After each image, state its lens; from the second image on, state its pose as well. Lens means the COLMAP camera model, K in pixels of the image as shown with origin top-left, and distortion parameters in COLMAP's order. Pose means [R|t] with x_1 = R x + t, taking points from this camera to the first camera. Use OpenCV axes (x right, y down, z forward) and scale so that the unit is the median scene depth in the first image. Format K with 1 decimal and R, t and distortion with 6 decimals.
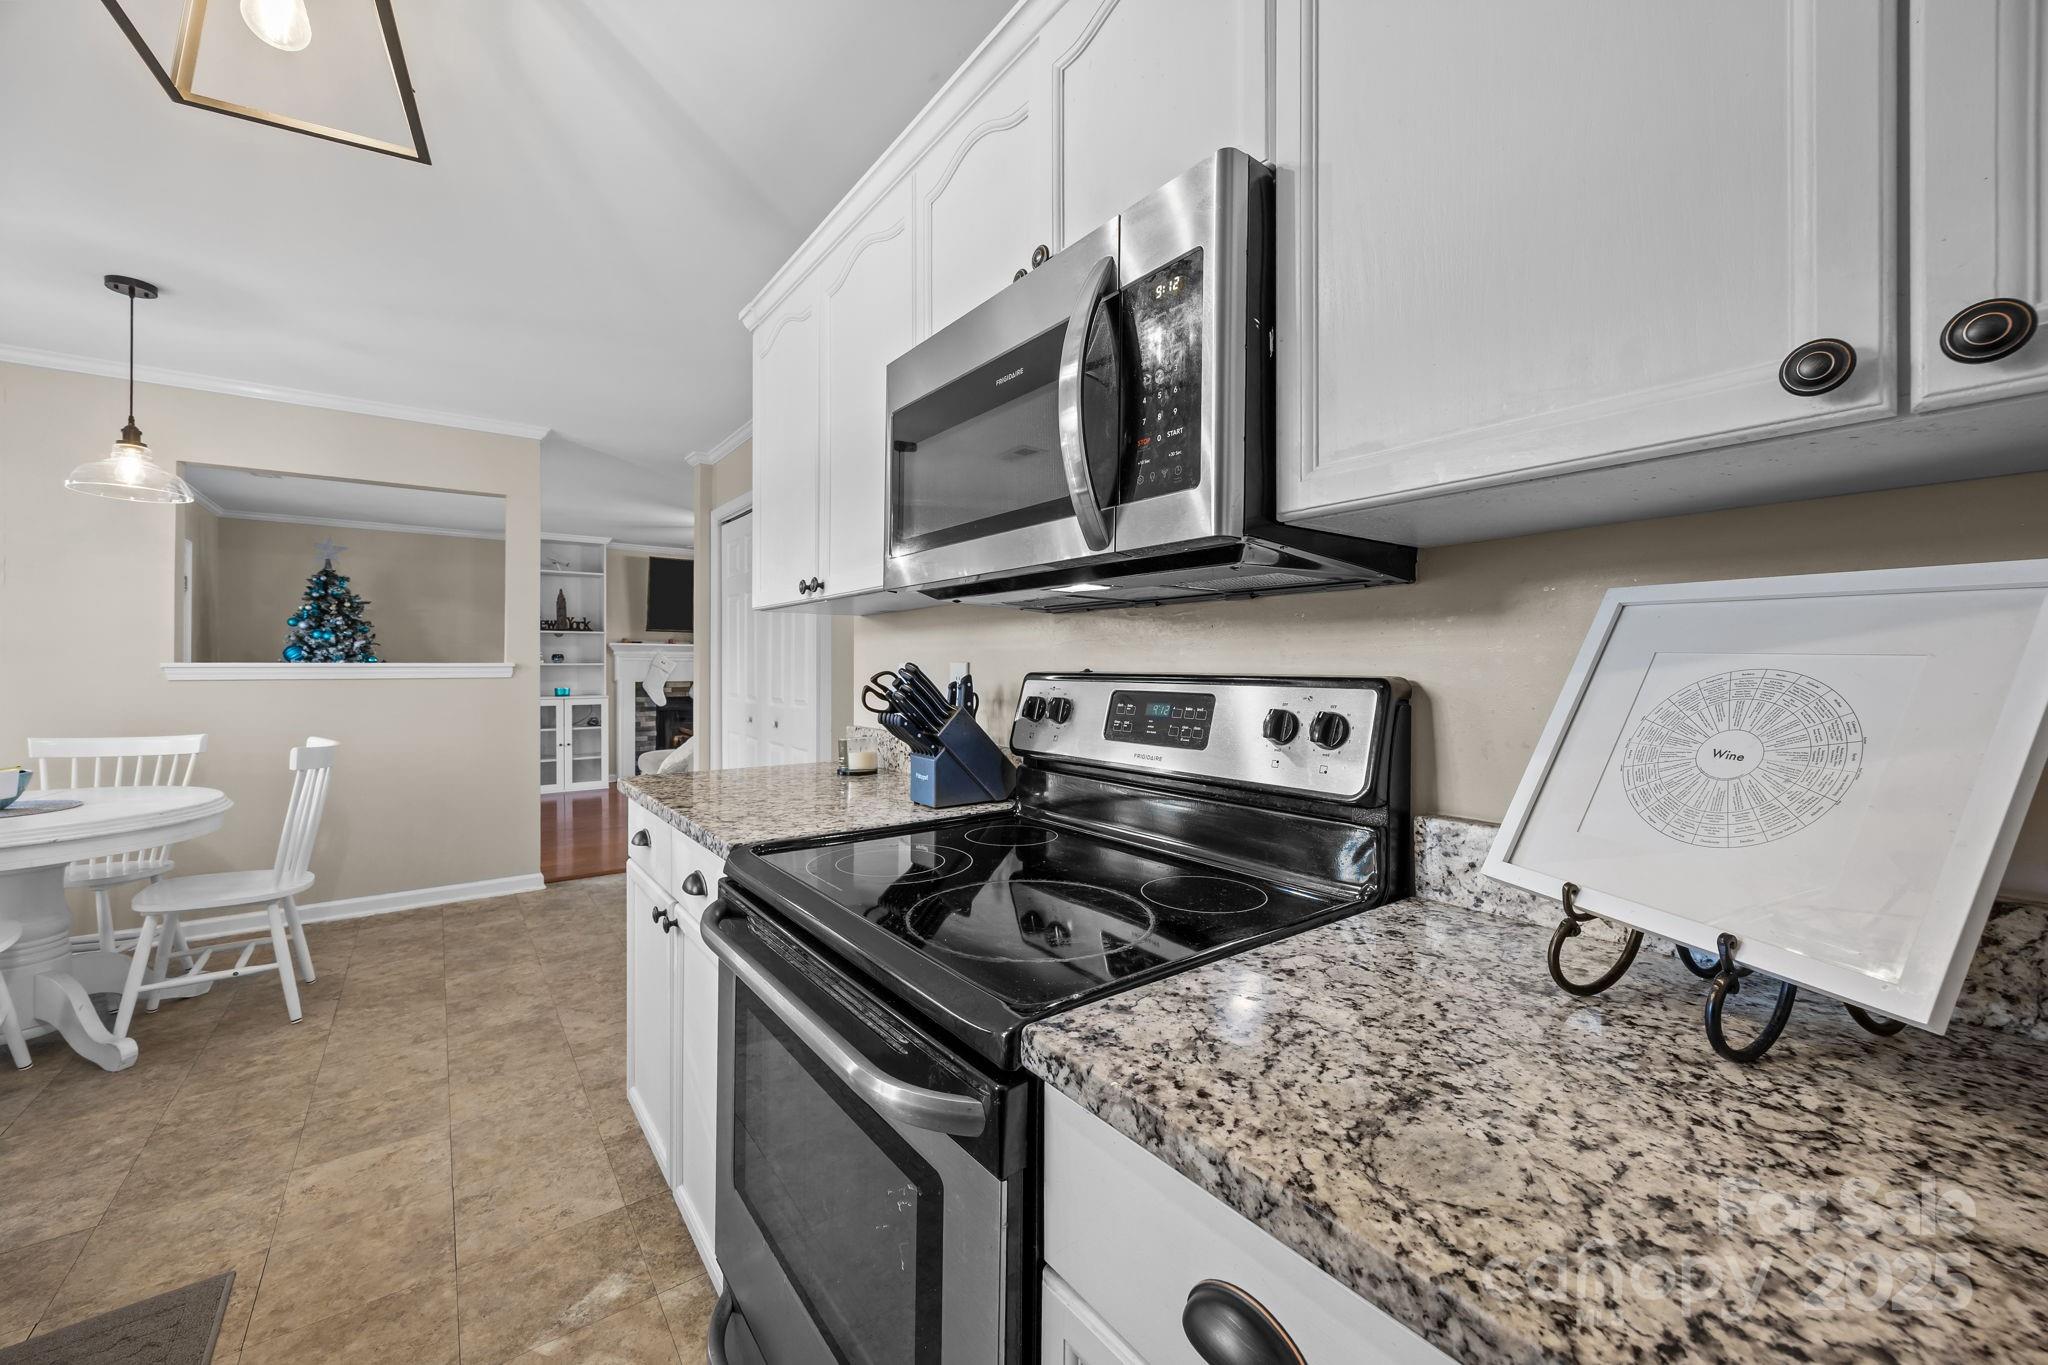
lens RADIAL K [[786.2, 0, 1021.5], [0, 786.2, 665.5], [0, 0, 1]] dist [-0.002535, 0.000303]
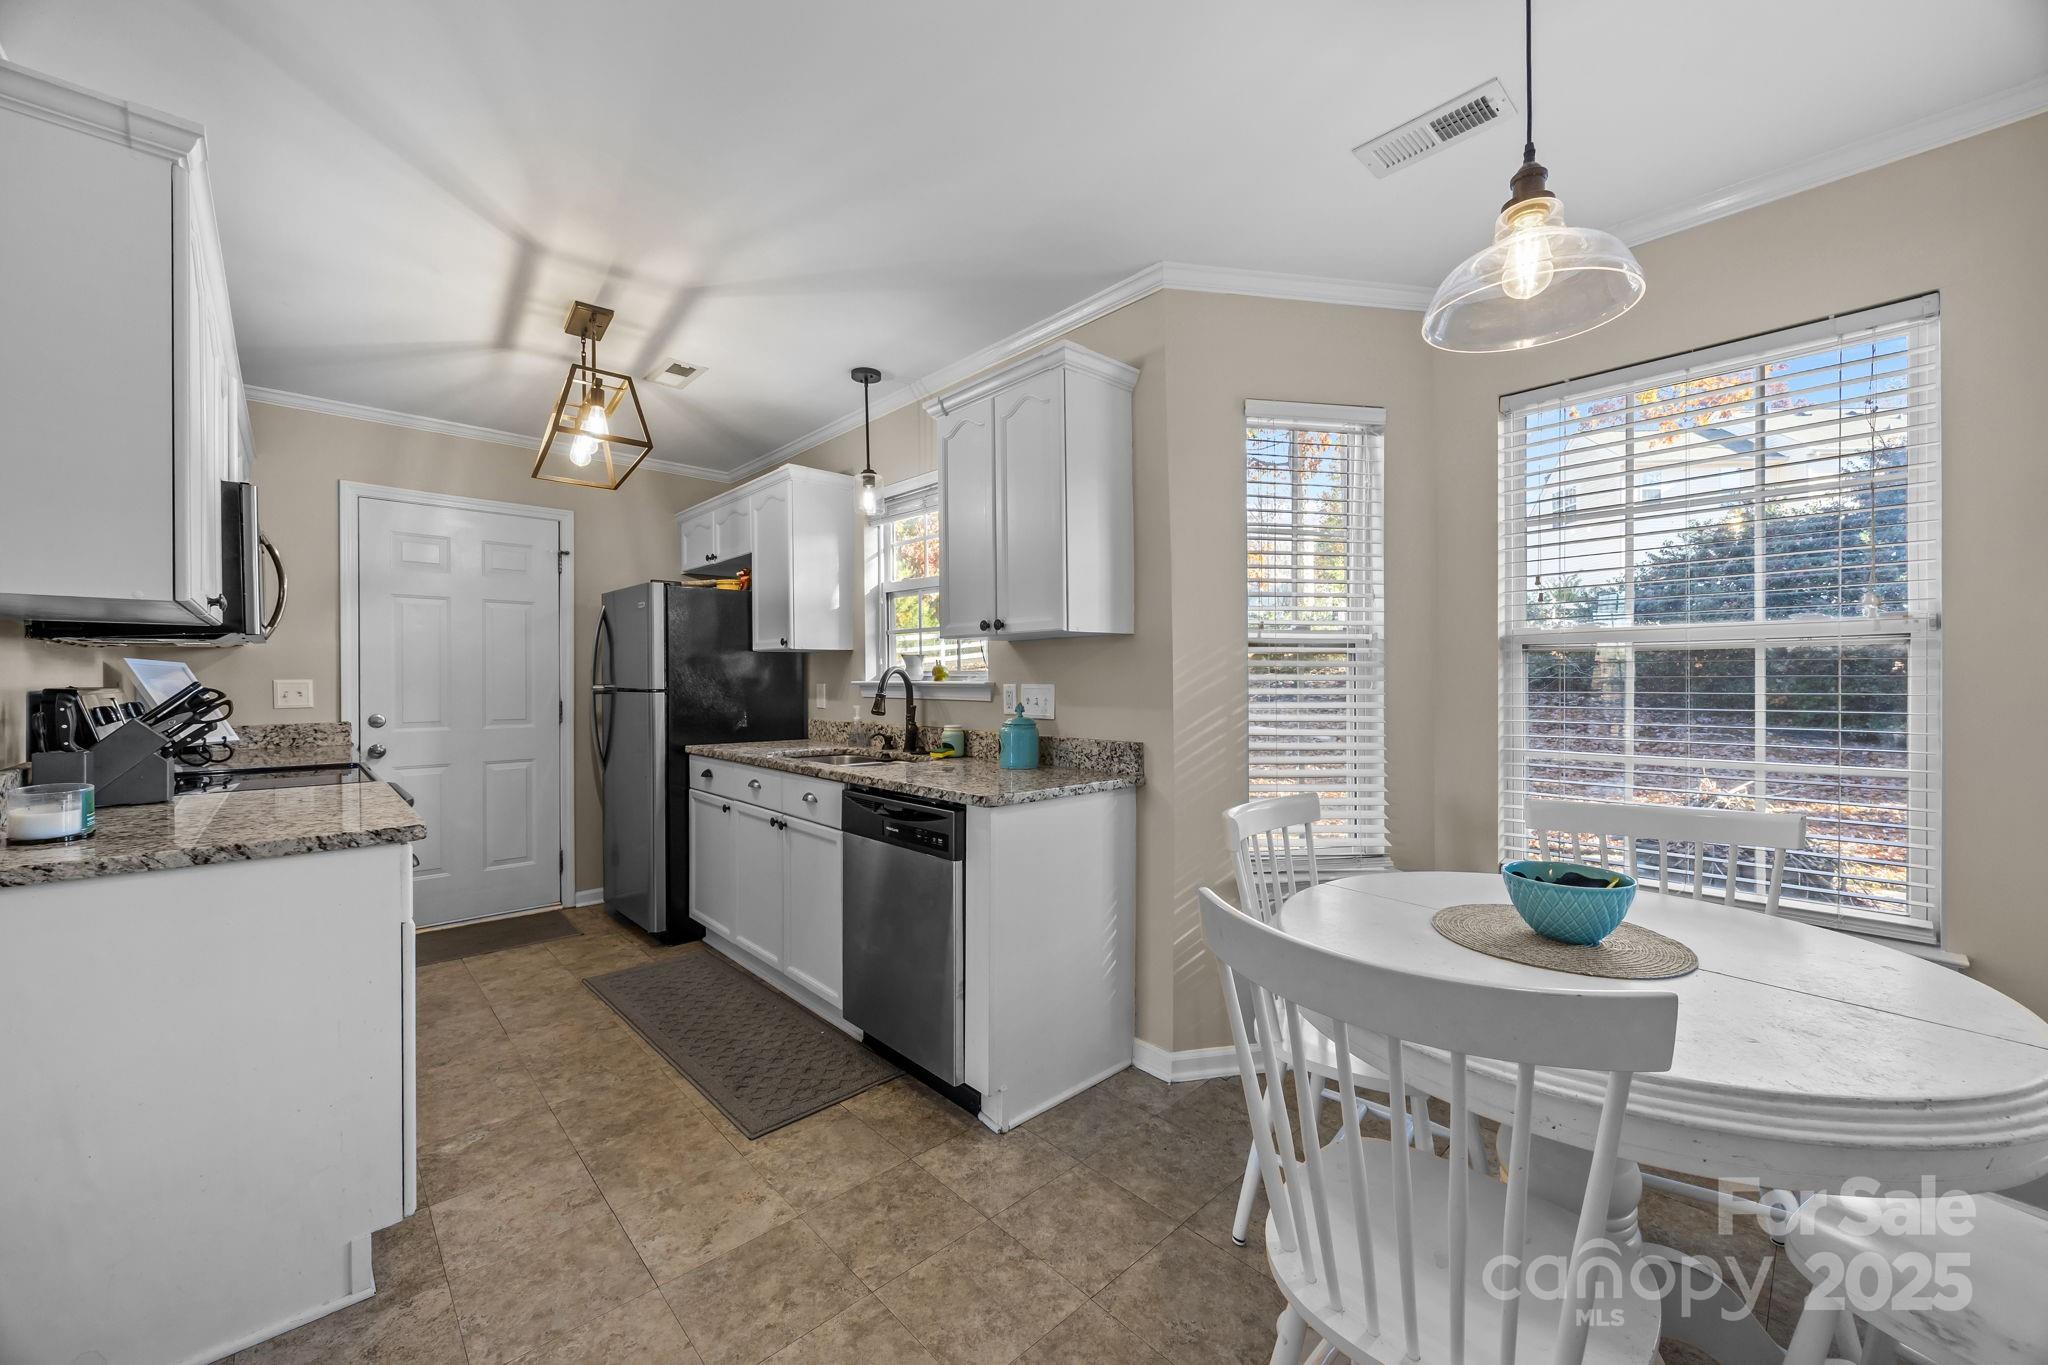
lens RADIAL K [[786.2, 0, 1020.5], [0, 786.2, 683.7], [0, 0, 1]] dist [-0.002535, 0.000303]
pose [[-0.994487, -0.002342, -0.104834, -0.689678], [-0.002814, 0.999987, 0.004354, -0.005411], [0.104822, 0.004625, -0.994480, 1.242109]]
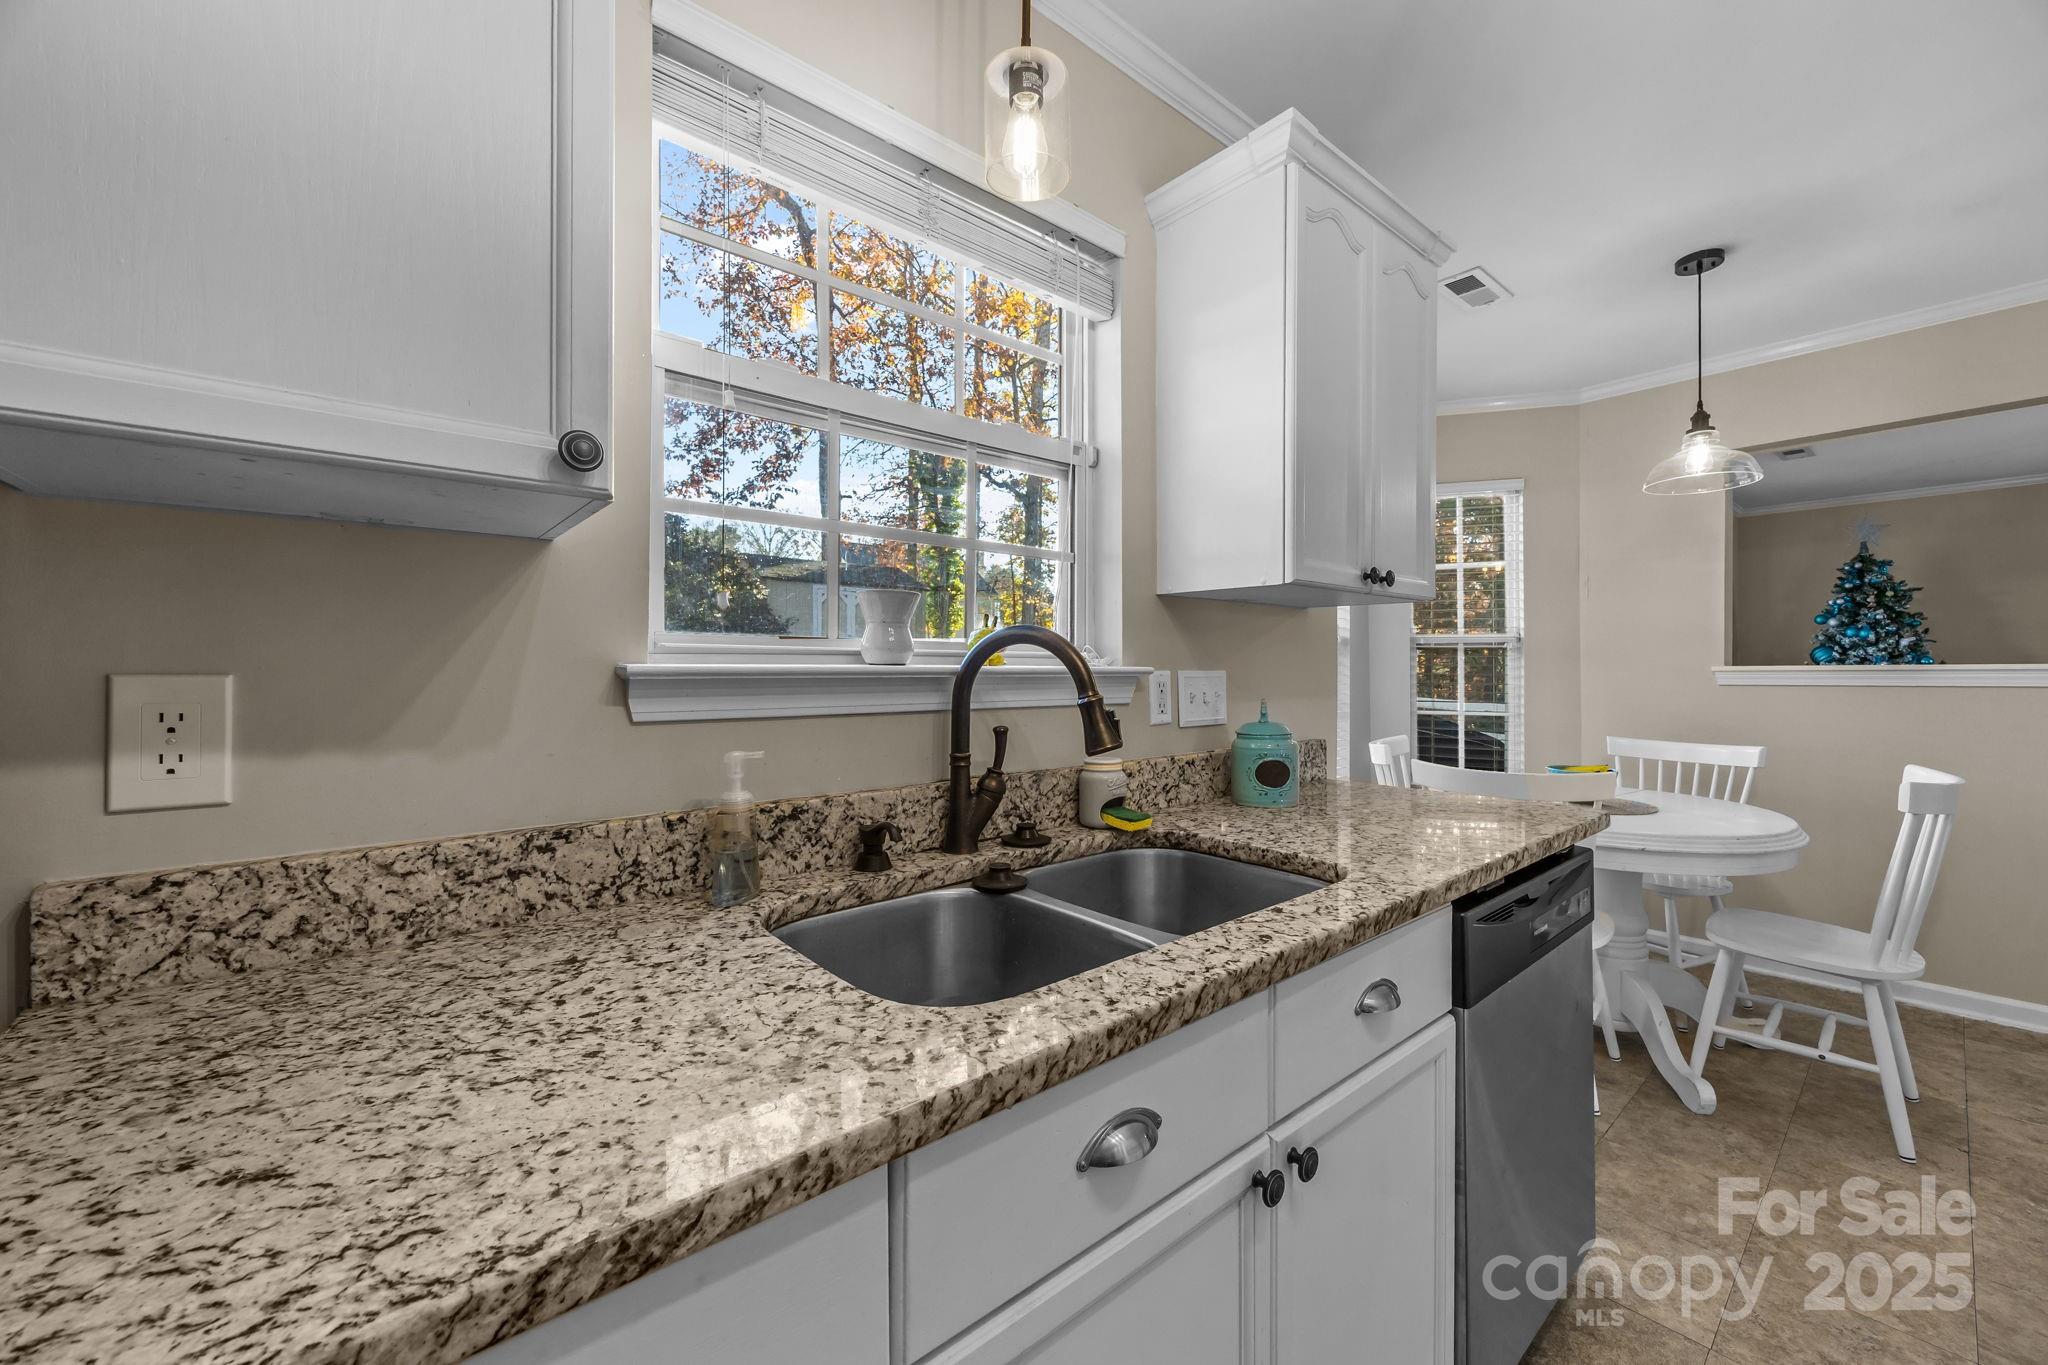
lens RADIAL K [[786.2, 0, 1019.6], [0, 786.2, 663.5], [0, 0, 1]] dist [-0.002535, 0.000303]
pose [[0.050016, -0.005981, -0.998731, -0.225017], [0.000718, 0.999982, -0.005952, -0.002420], [0.998748, -0.000420, 0.050019, 0.134273]]
